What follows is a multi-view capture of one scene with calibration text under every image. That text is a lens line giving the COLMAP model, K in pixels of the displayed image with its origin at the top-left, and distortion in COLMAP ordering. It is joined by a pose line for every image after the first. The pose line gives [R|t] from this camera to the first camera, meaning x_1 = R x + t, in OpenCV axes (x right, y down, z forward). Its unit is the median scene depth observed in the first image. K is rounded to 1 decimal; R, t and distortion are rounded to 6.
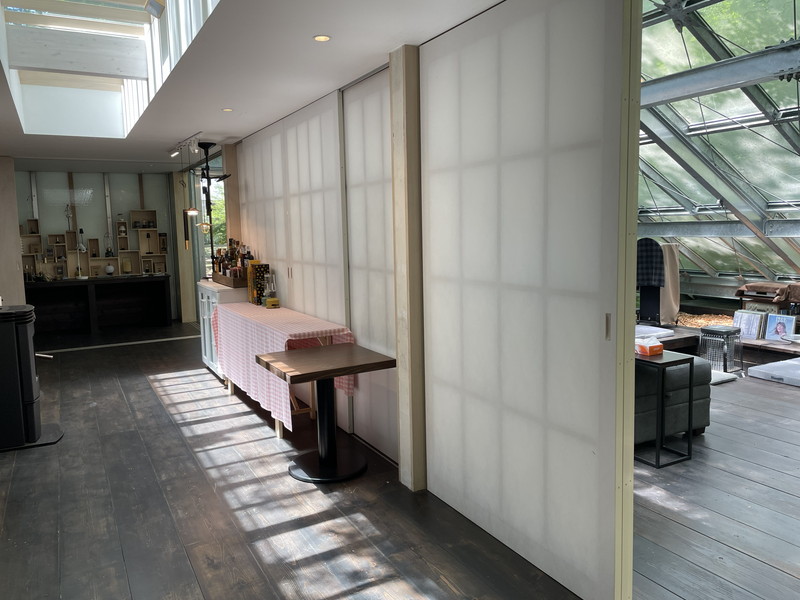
lens RADIAL K [[613.5, 0, 401.4], [0, 613.5, 297.6], [0, 0, 1]] dist [0.056698, -0.029812]
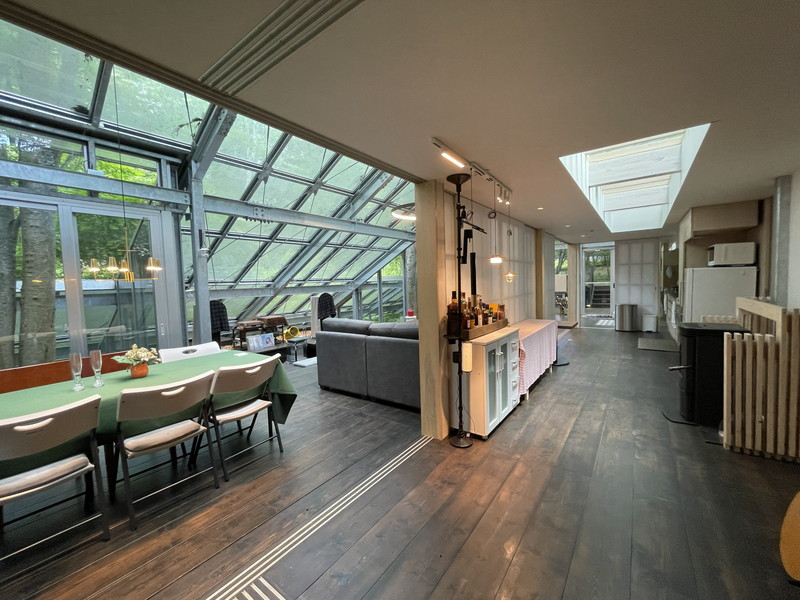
lens RADIAL K [[328.6, 0, 396.8], [0, 328.6, 302.0], [0, 0, 1]] dist [0.015757, 0.000573]
pose [[-0.422708, -0.019693, 0.906052, -0.905833], [0.146302, 0.985168, 0.089668, -0.177851], [-0.894379, 0.170460, -0.413557, 1.701213]]
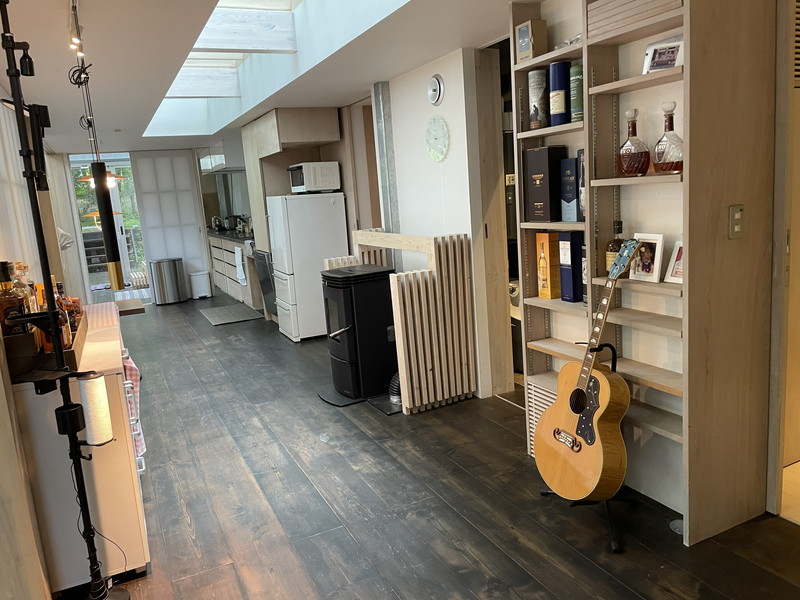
lens RADIAL K [[613.5, 0, 393.1], [0, 613.5, 293.3], [0, 0, 1]] dist [0.056698, -0.029812]
pose [[-0.992352, 0.093353, 0.080758, -0.704237], [0.112558, 0.952910, 0.281590, -0.202685], [-0.050668, 0.288526, -0.956130, 1.776983]]
